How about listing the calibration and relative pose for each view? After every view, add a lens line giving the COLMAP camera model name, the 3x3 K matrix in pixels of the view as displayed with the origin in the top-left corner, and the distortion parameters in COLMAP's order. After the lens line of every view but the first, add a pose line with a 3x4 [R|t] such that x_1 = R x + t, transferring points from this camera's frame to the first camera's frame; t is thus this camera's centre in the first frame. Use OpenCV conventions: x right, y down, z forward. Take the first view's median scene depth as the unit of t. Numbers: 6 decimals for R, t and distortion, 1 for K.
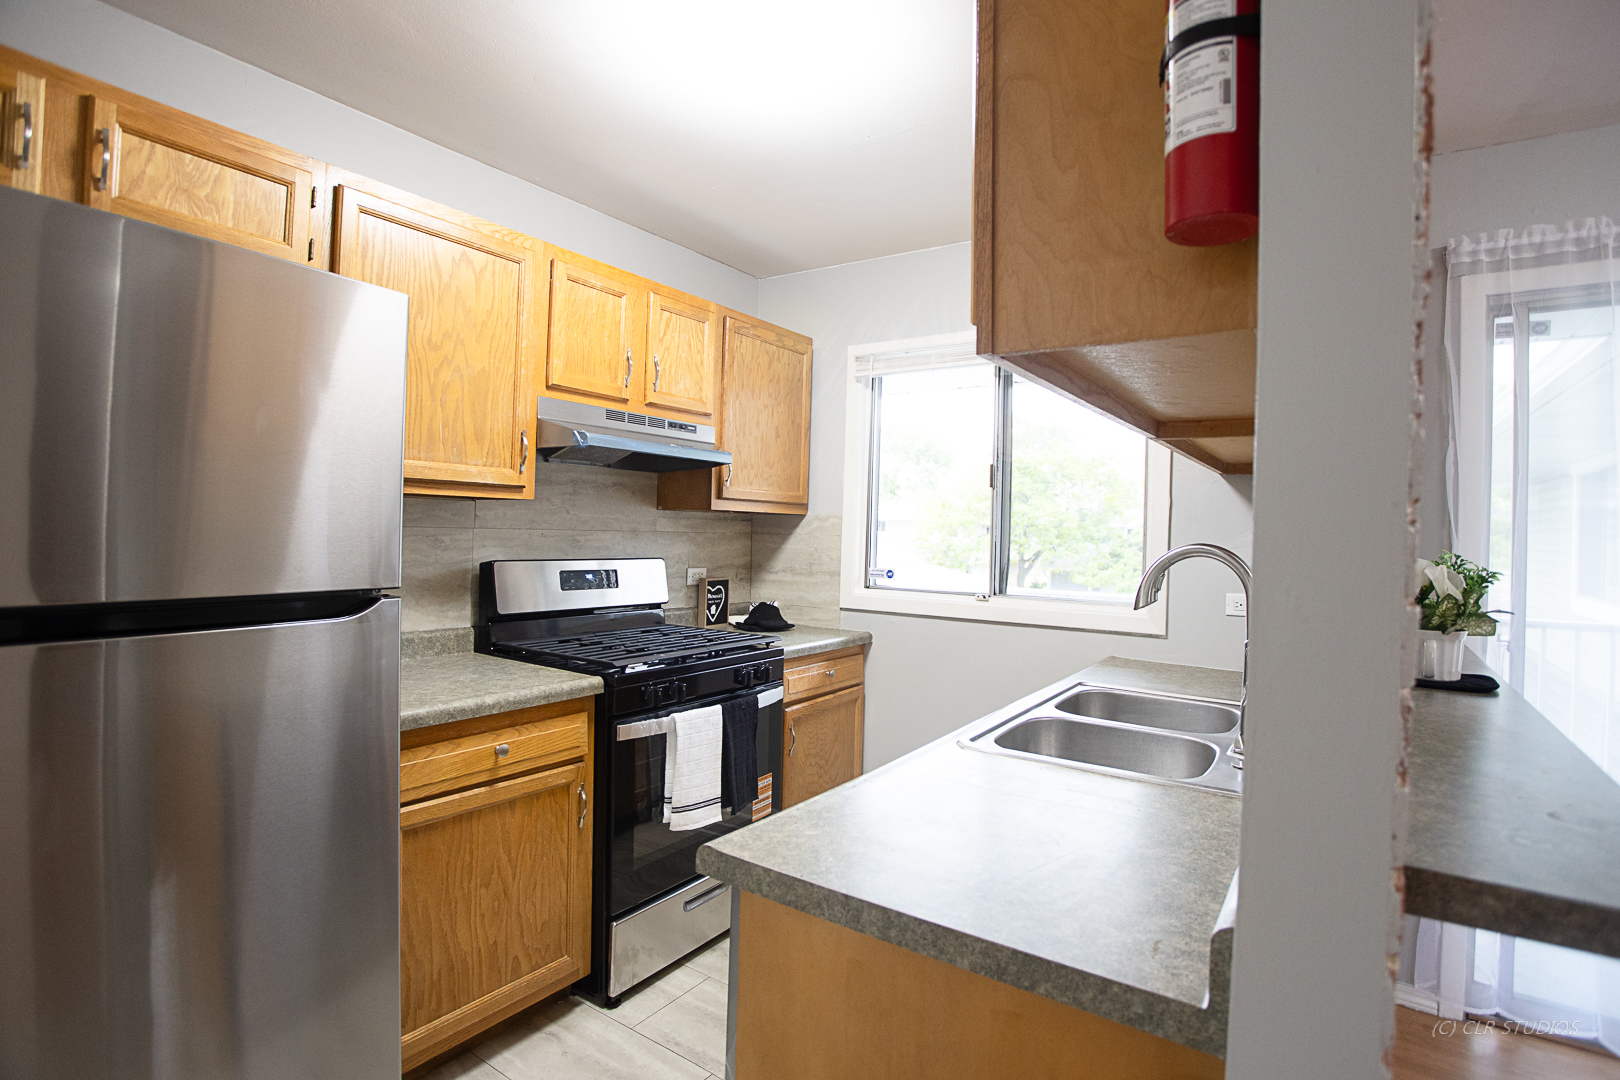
lens RADIAL K [[794.6, 0, 817.9], [0, 794.6, 534.9], [0, 0, 1]] dist [-0.066848, 0.025341]
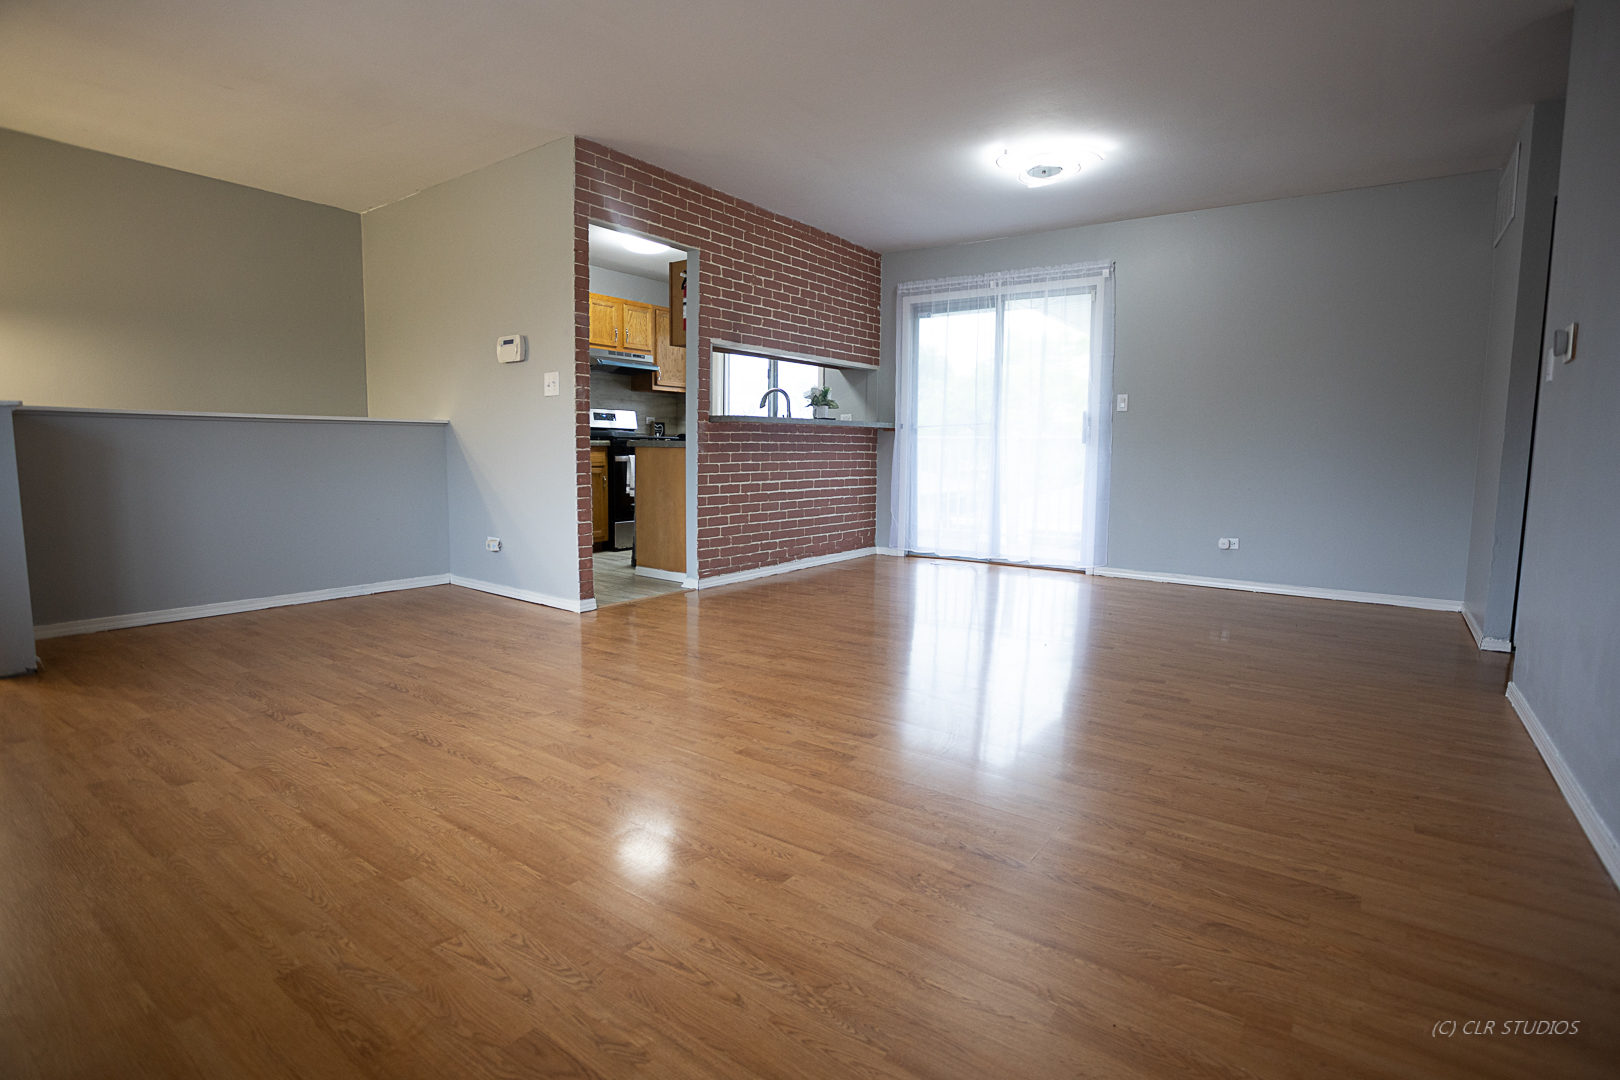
lens RADIAL K [[794.6, 0, 817.9], [0, 794.6, 534.9], [0, 0, 1]] dist [-0.066848, 0.025341]
pose [[0.999804, -0.012881, -0.015019, 0.456449], [0.014317, 0.994902, 0.099829, 0.198956], [0.013656, -0.100025, 0.994891, -1.648397]]
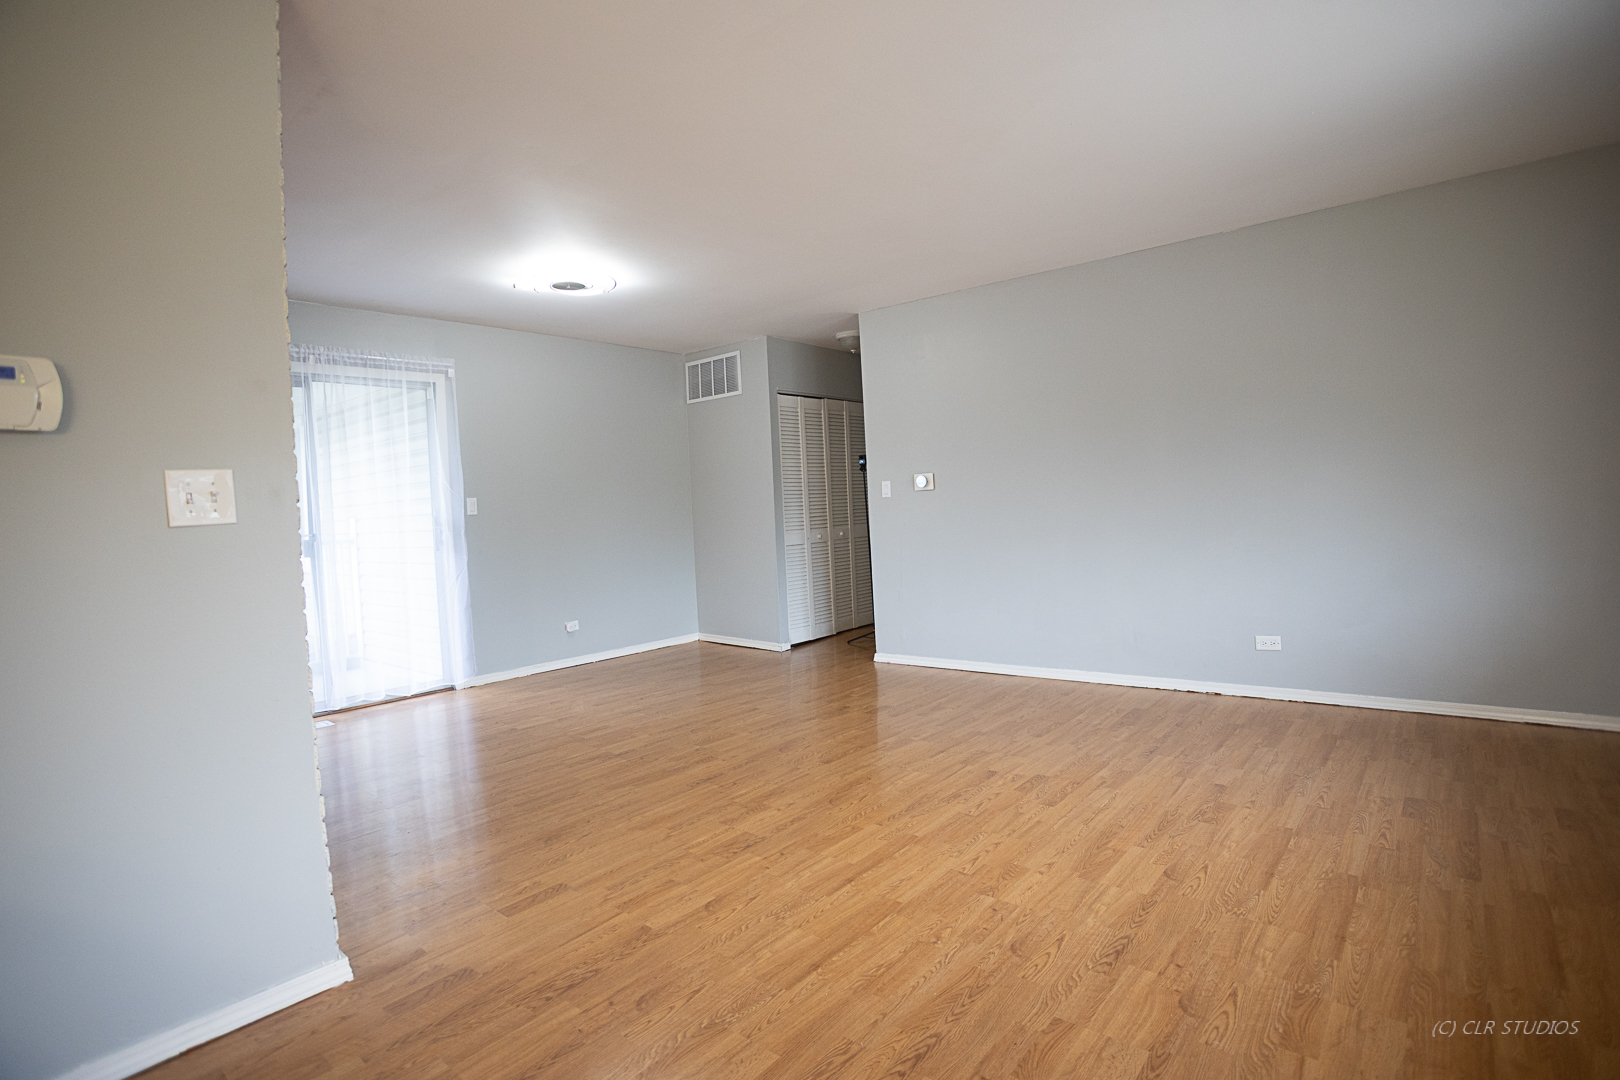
lens RADIAL K [[794.6, 0, 817.9], [0, 794.6, 534.9], [0, 0, 1]] dist [-0.066848, 0.025341]
pose [[0.080919, -0.068192, 0.994385, -0.711415], [0.055634, 0.996411, 0.063804, 0.065515], [-0.995167, 0.050158, 0.084422, -0.607481]]
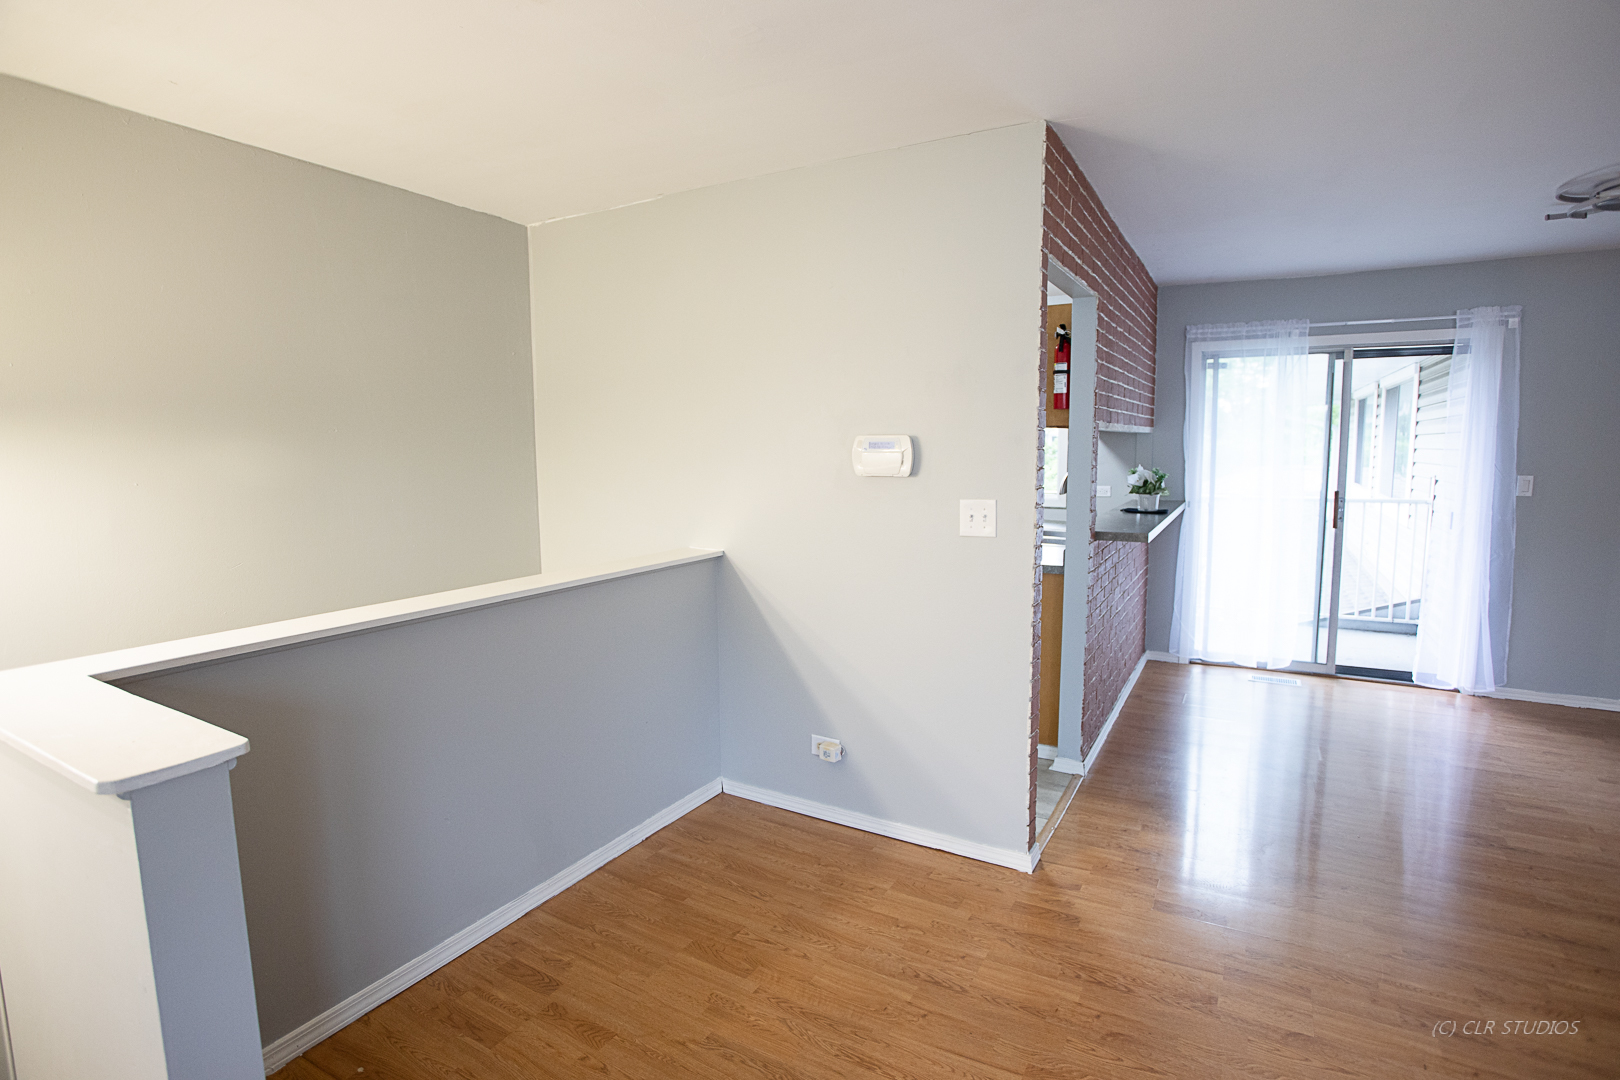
lens RADIAL K [[794.6, 0, 817.9], [0, 794.6, 534.9], [0, 0, 1]] dist [-0.066848, 0.025341]
pose [[0.995324, -0.042726, 0.086628, -0.394916], [0.033268, 0.993613, 0.107823, -0.047332], [-0.090681, -0.104437, 0.990389, -1.019169]]
